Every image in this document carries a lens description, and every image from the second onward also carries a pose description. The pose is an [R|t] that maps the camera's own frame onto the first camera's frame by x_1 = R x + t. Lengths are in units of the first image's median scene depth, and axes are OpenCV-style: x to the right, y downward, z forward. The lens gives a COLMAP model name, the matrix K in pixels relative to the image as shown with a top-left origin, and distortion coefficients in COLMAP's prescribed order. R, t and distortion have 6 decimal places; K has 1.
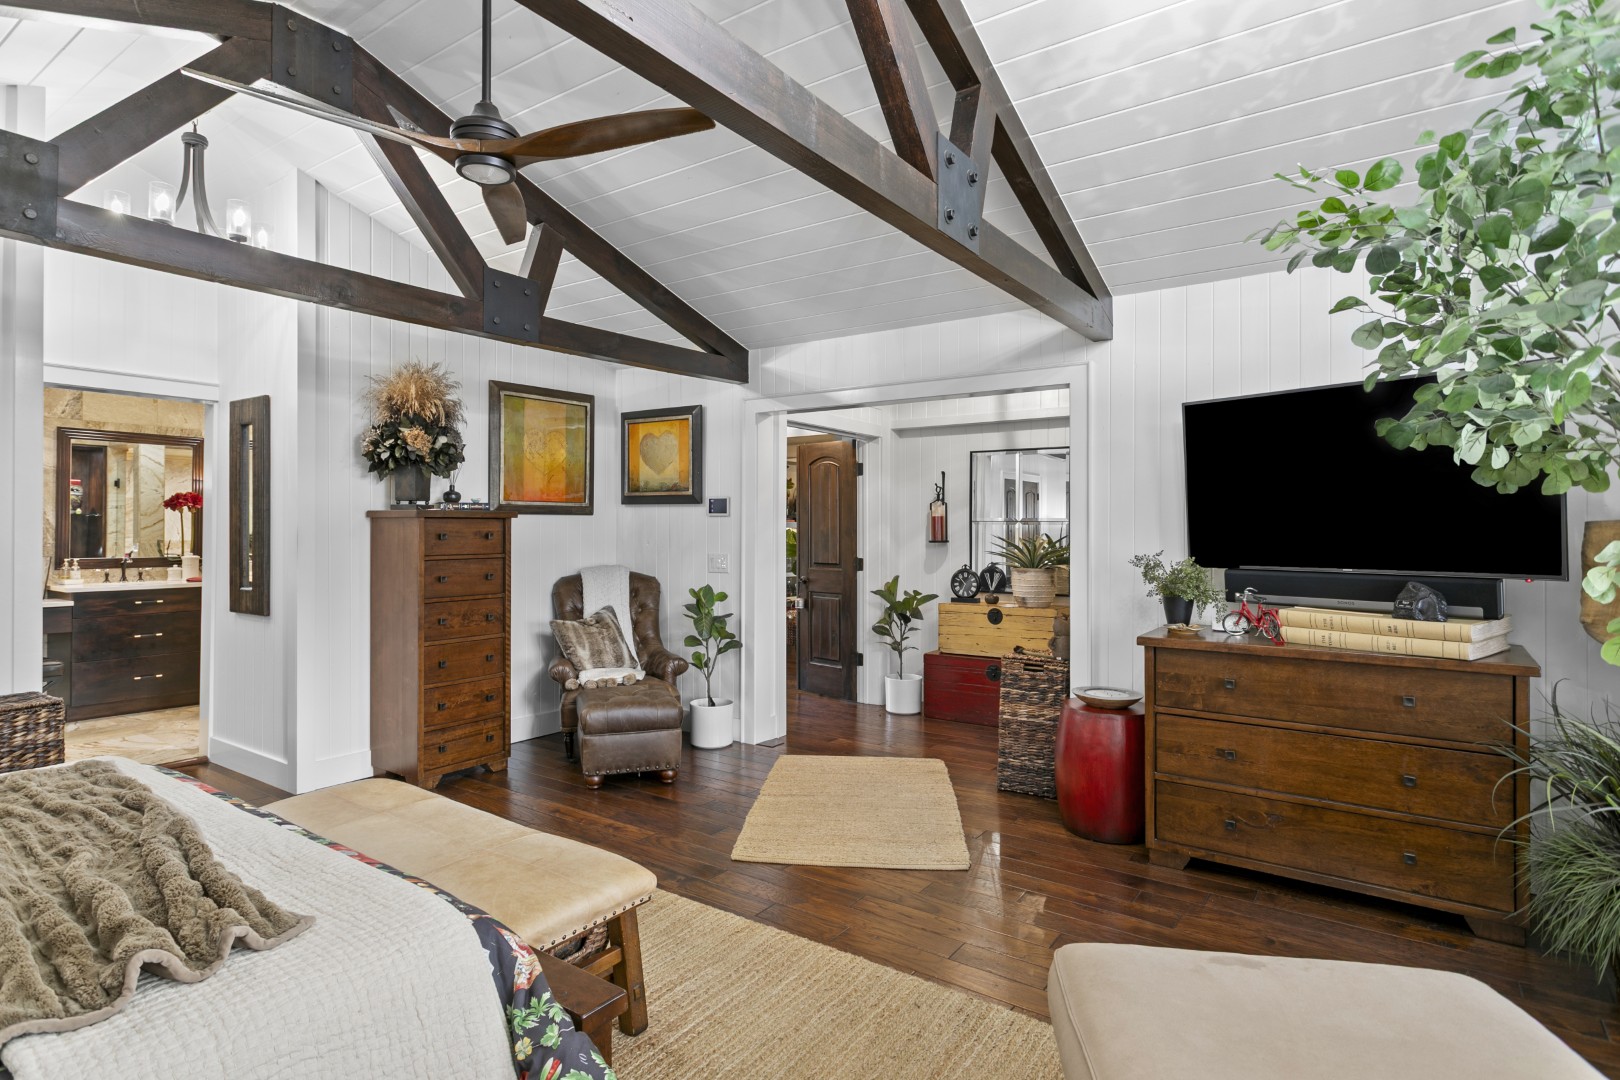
lens RADIAL K [[850.6, 0, 810.4], [0, 850.6, 523.8], [0, 0, 1]] dist [-0.020914, -0.000273]
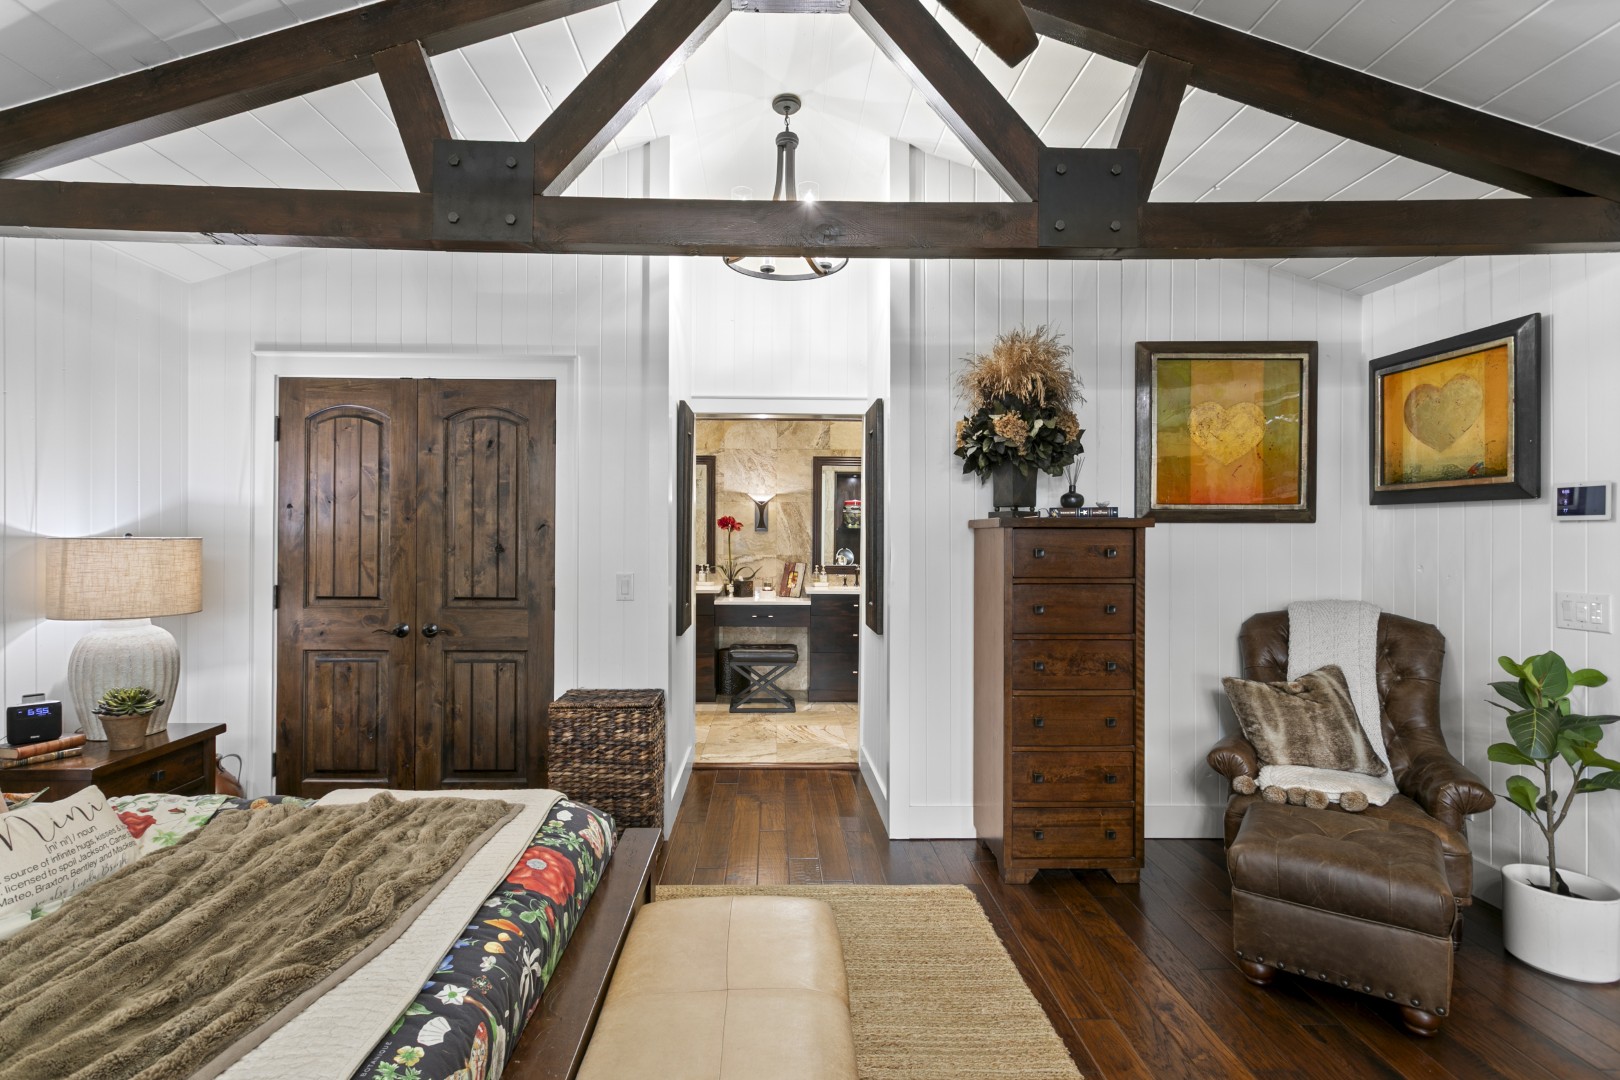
lens RADIAL K [[776.8, 0, 783.2], [0, 776.8, 539.2], [0, 0, 1]] dist [0.004449, 0.002955]
pose [[0.579795, 0.002344, -0.814759, -0.002661], [0.000607, 0.999994, 0.003309, 0.000503], [0.814762, -0.002413, 0.579790, 0.353274]]
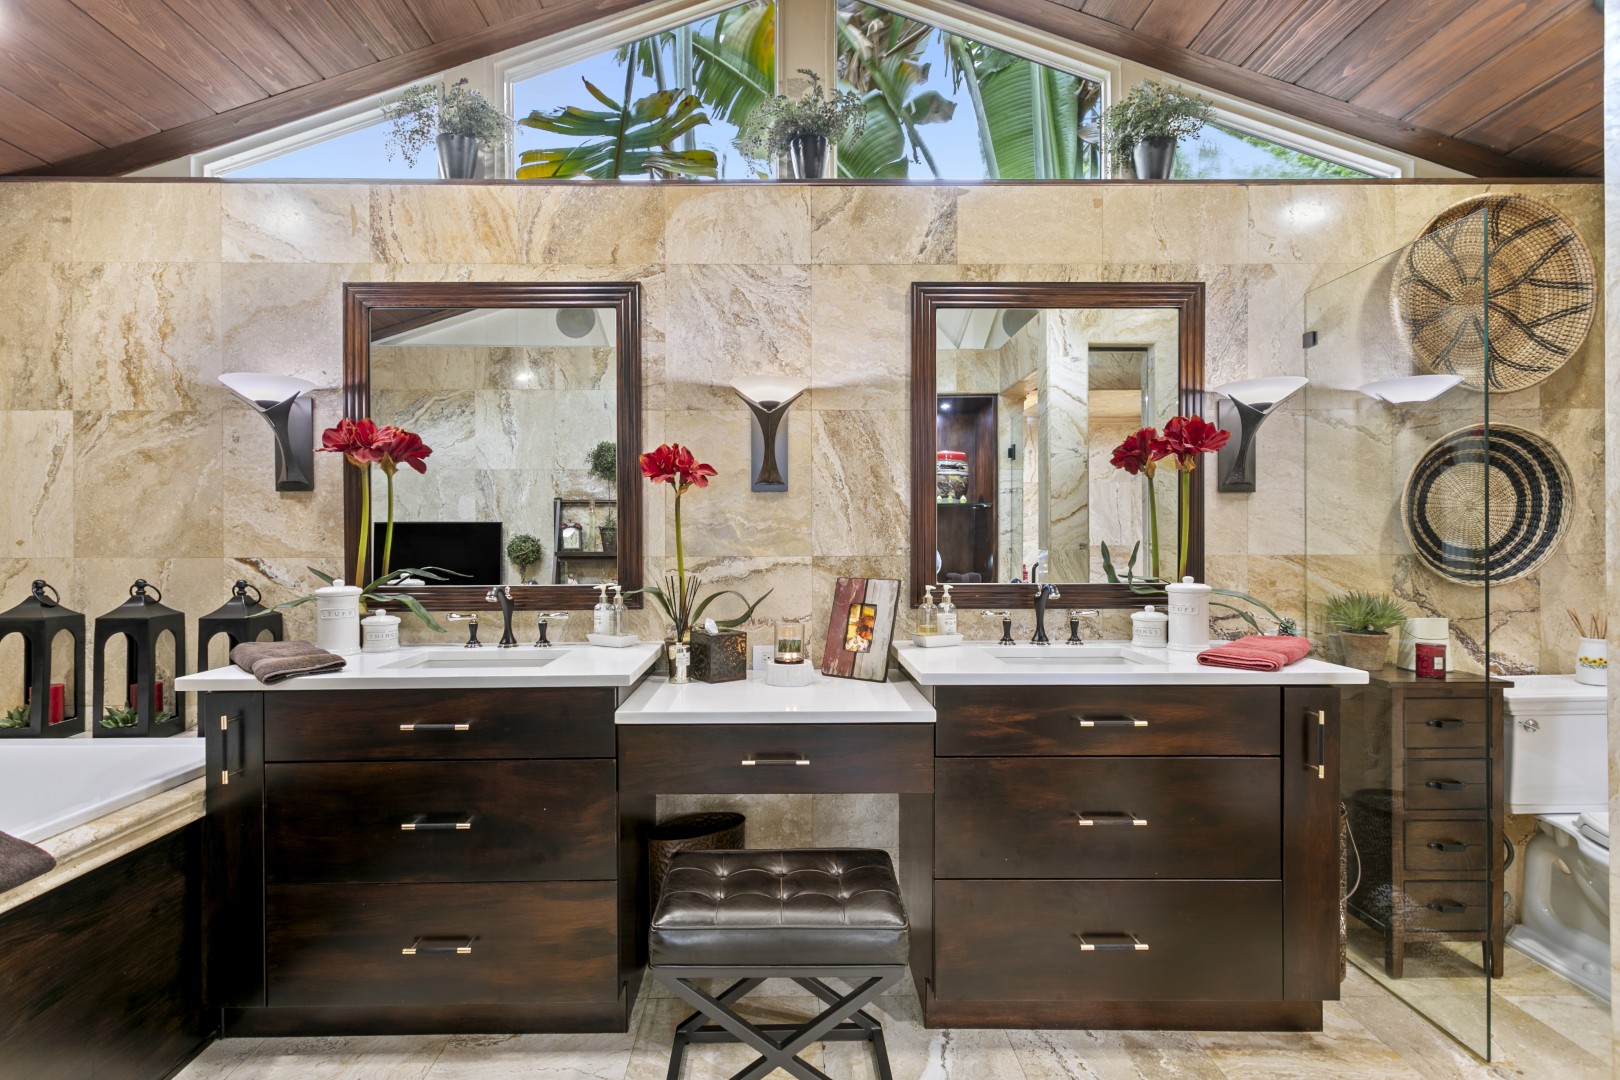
lens RADIAL K [[776.8, 0, 801.4], [0, 776.8, 538.2], [0, 0, 1]] dist [0.004449, 0.002955]
pose [[0.591398, -0.005270, -0.806362, -0.698422], [0.009814, 0.999952, 0.000663, 0.019917], [0.806320, -0.008305, 0.591421, 0.818538]]
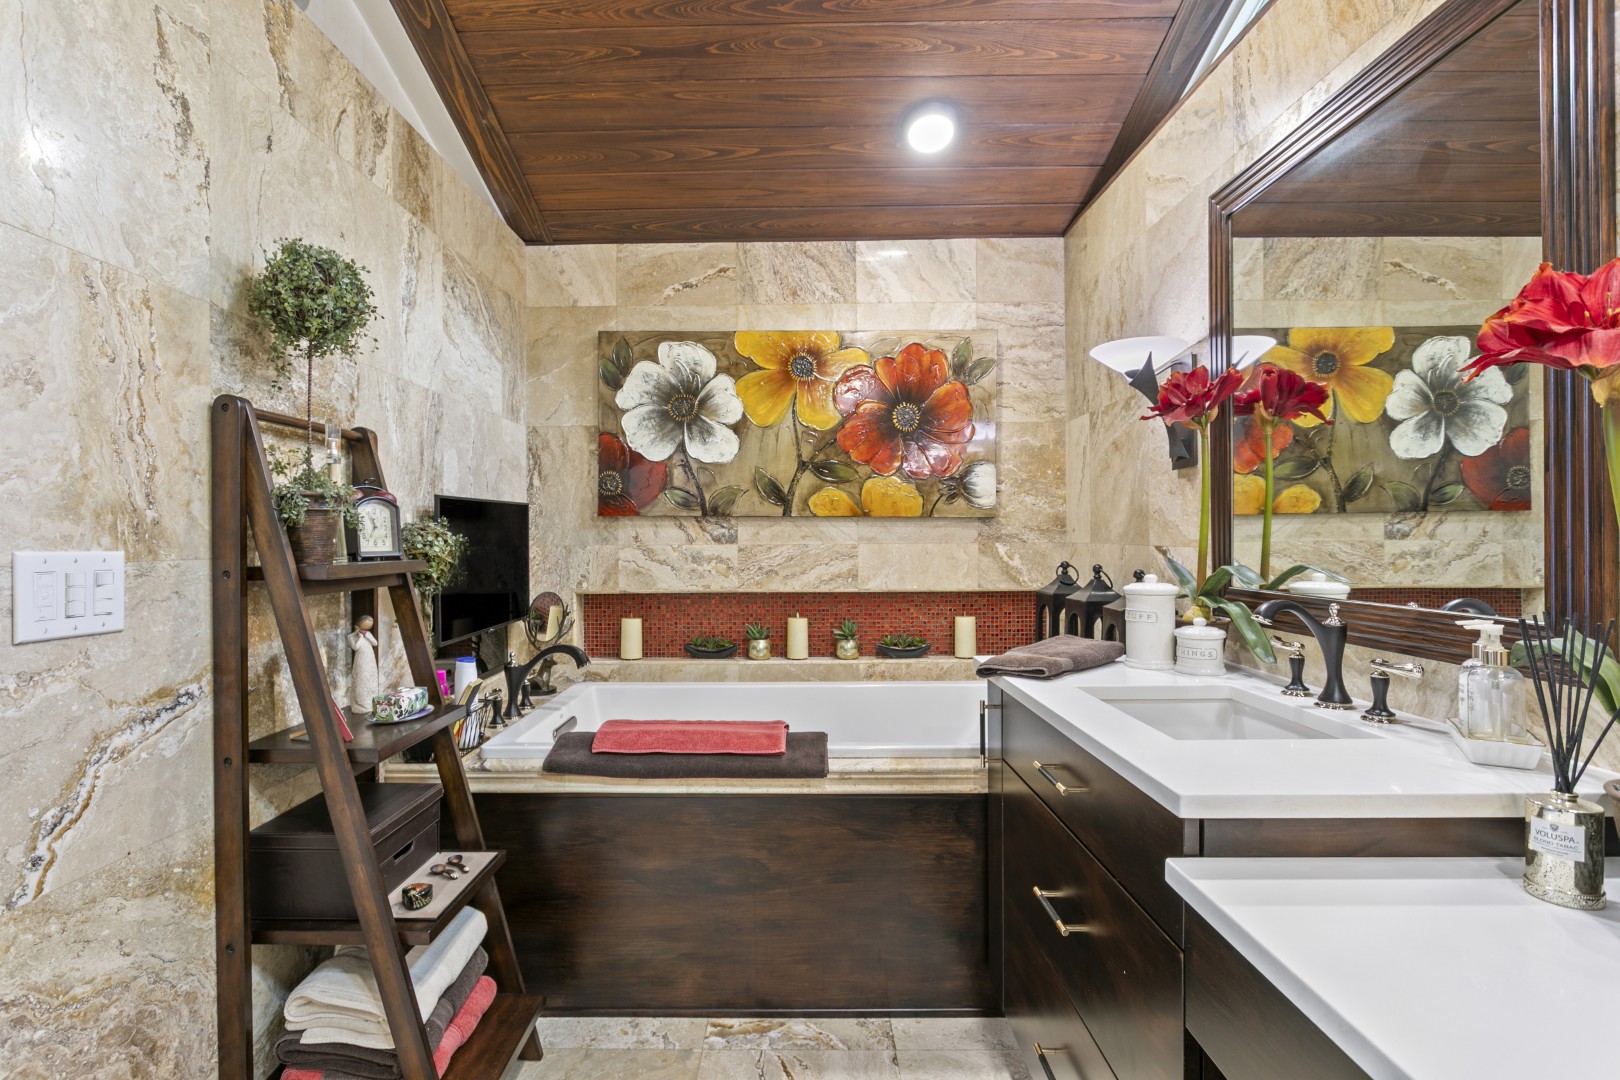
lens RADIAL K [[799.4, 0, 814.0], [0, 799.4, 535.6], [0, 0, 1]] dist [-0.011538, 0.005779]
pose [[-0.827641, -0.000098, -0.561258, -0.852791], [0.005189, 0.999956, -0.007827, 0.025264], [0.561234, -0.009390, -0.827604, 1.050541]]
